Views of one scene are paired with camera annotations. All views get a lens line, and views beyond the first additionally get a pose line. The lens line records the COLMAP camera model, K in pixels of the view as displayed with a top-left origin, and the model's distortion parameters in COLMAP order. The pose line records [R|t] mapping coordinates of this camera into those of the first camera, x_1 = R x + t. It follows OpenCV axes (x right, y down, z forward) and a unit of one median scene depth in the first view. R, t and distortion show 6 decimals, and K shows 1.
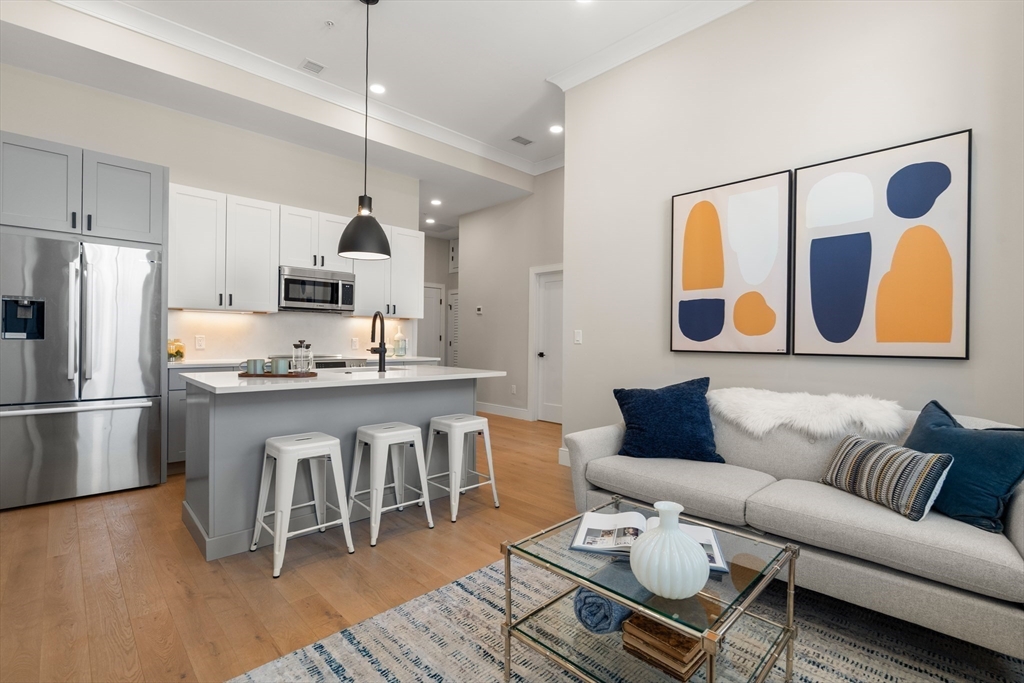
lens RADIAL K [[470.5, 0, 511.4], [0, 470.5, 337.7], [0, 0, 1]] dist [-0.000650, 0.002776]
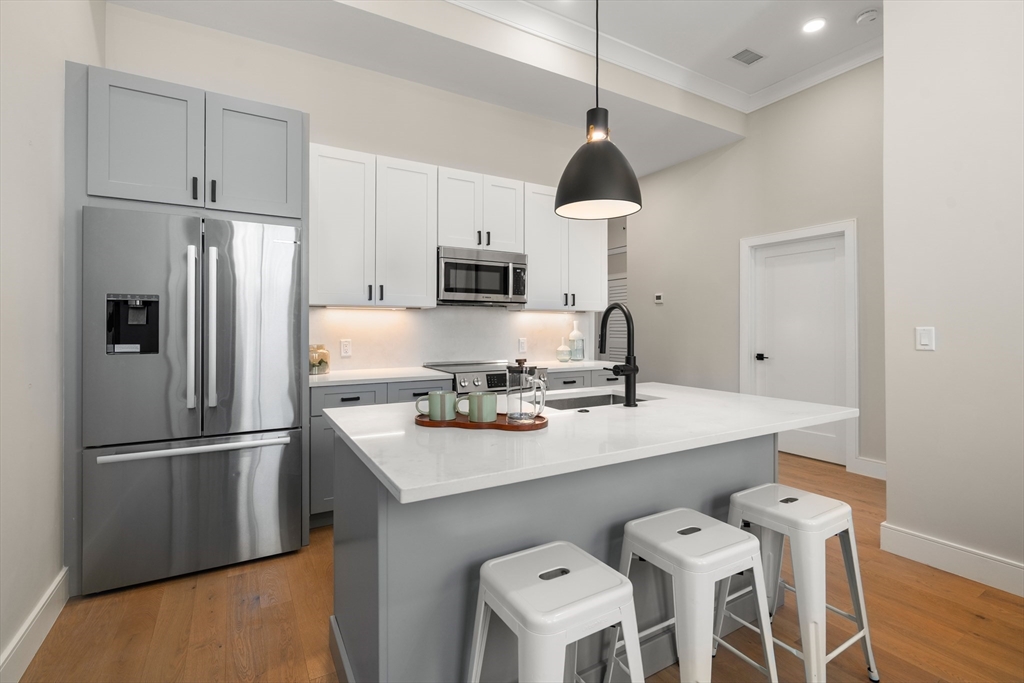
lens RADIAL K [[470.5, 0, 513.2], [0, 470.5, 321.7], [0, 0, 1]] dist [-0.000650, 0.002776]
pose [[0.974108, -0.015922, -0.225522, -0.206571], [0.013271, 0.999824, -0.013264, -0.019167], [0.225694, 0.009927, 0.974148, 0.290472]]
